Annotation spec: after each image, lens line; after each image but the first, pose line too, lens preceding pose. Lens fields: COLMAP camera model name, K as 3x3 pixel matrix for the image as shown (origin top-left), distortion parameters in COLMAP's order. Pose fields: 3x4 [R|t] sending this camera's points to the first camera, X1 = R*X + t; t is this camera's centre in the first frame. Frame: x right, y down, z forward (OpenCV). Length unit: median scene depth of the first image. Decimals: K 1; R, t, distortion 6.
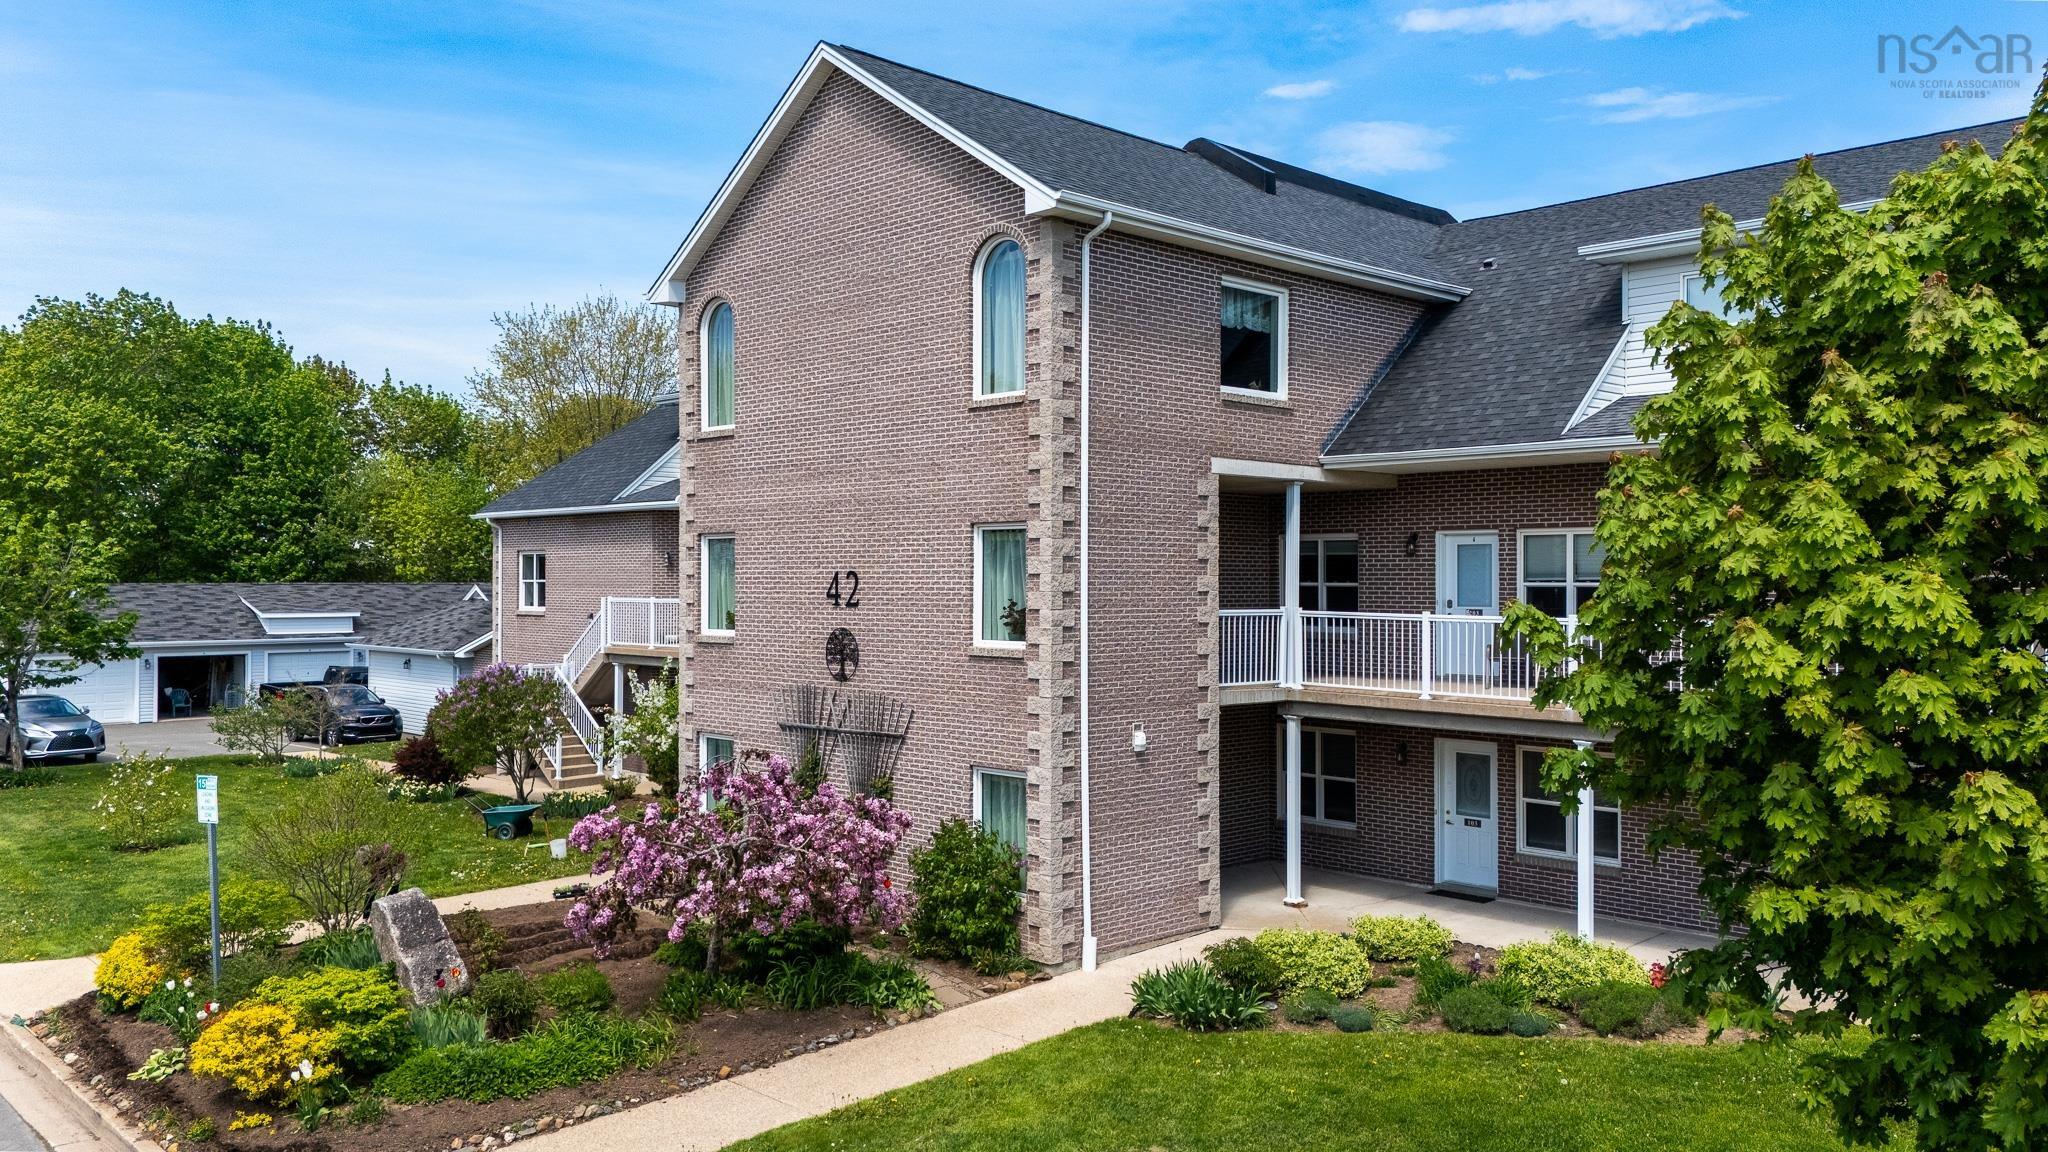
lens RADIAL K [[1523.2, 0, 1030.2], [0, 1523.2, 584.0], [0, 0, 1]] dist [0.064837, -0.061763]
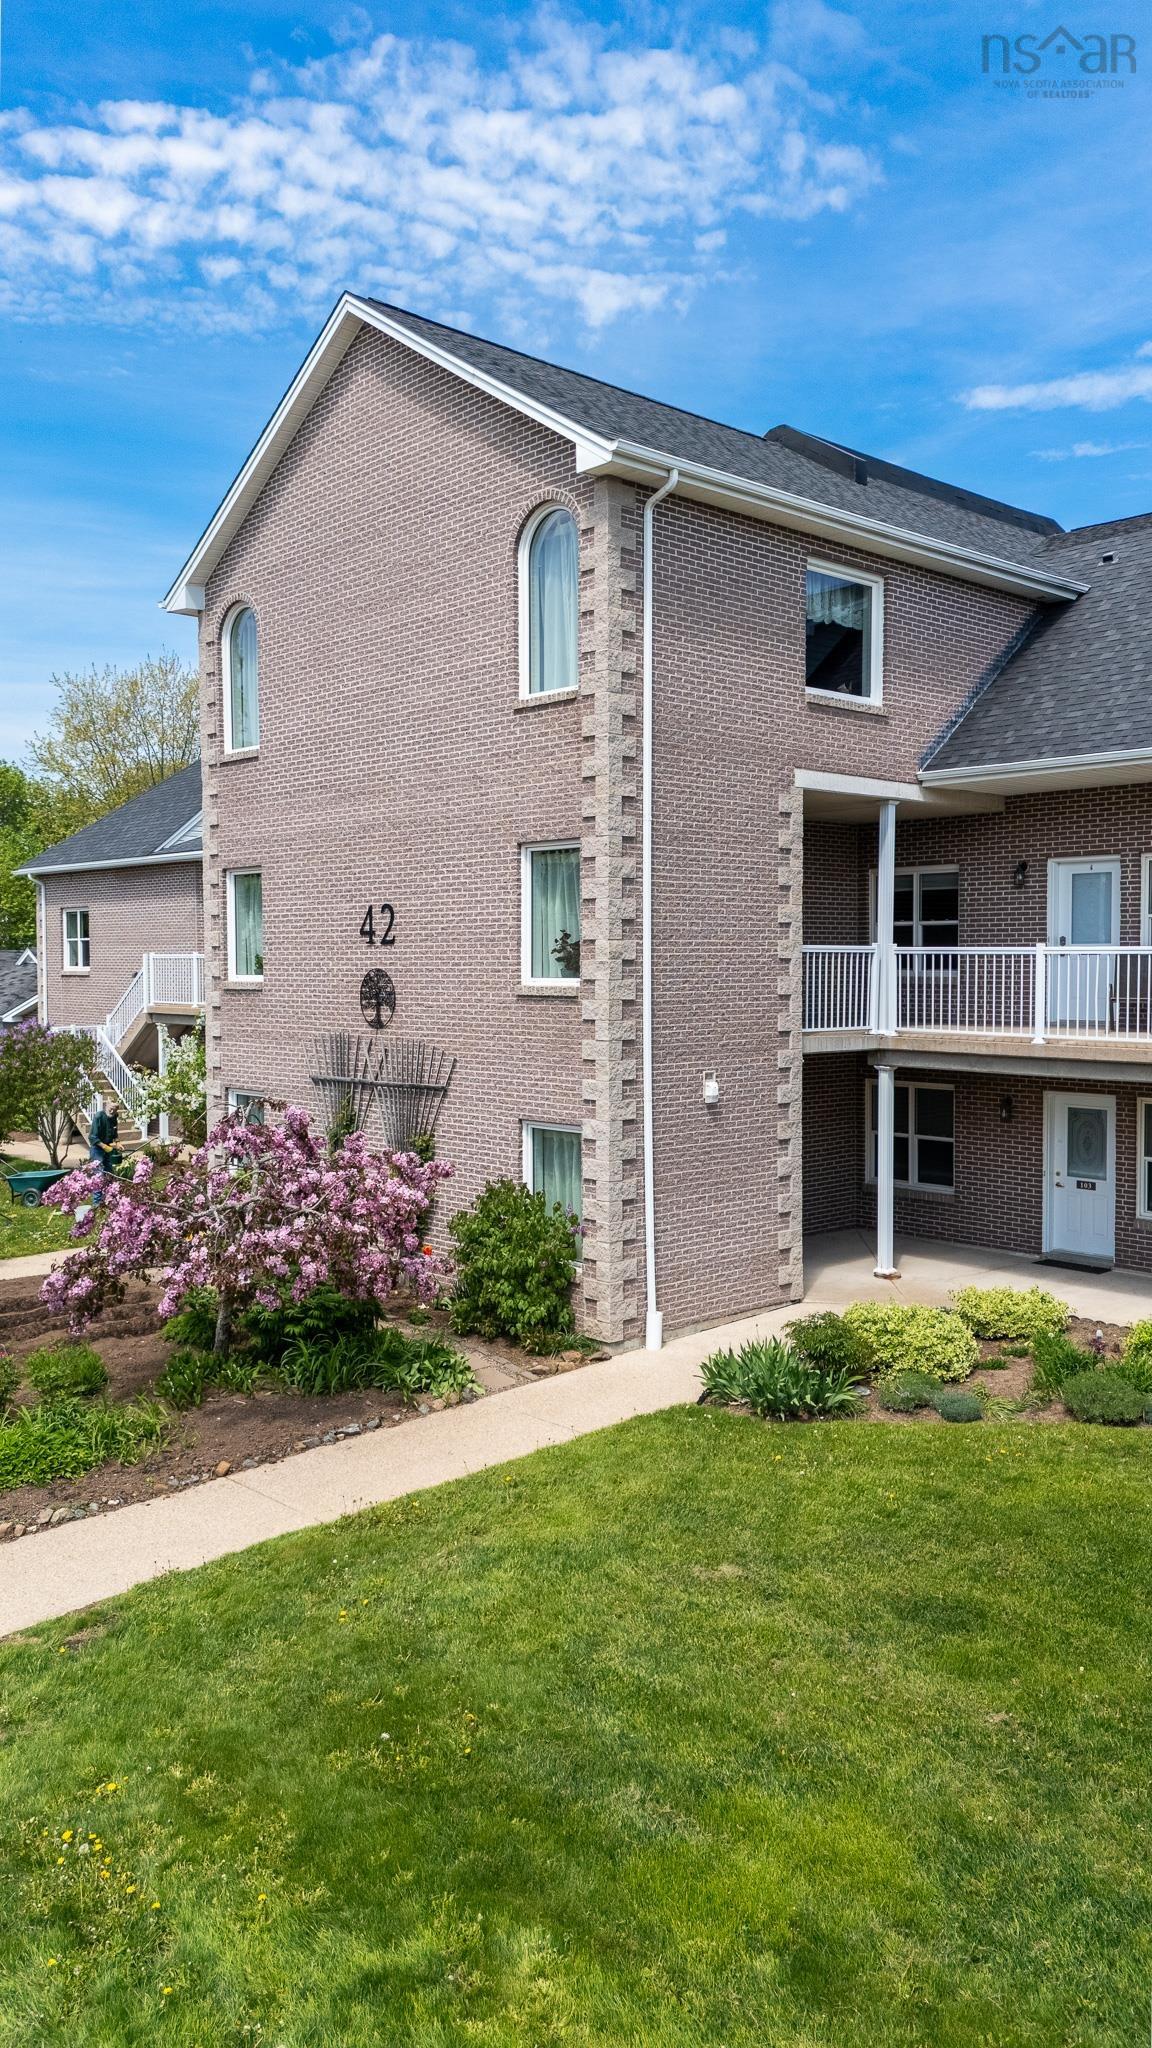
lens RADIAL K [[1523.2, 0, 573.3], [0, 1523.2, 1029.5], [0, 0, 1]] dist [0.064837, -0.061763]
pose [[0.999702, -0.004140, -0.024049, 0.013246], [0.005227, 0.998959, 0.045322, 0.026928], [0.023837, -0.045434, 0.998683, 0.121109]]
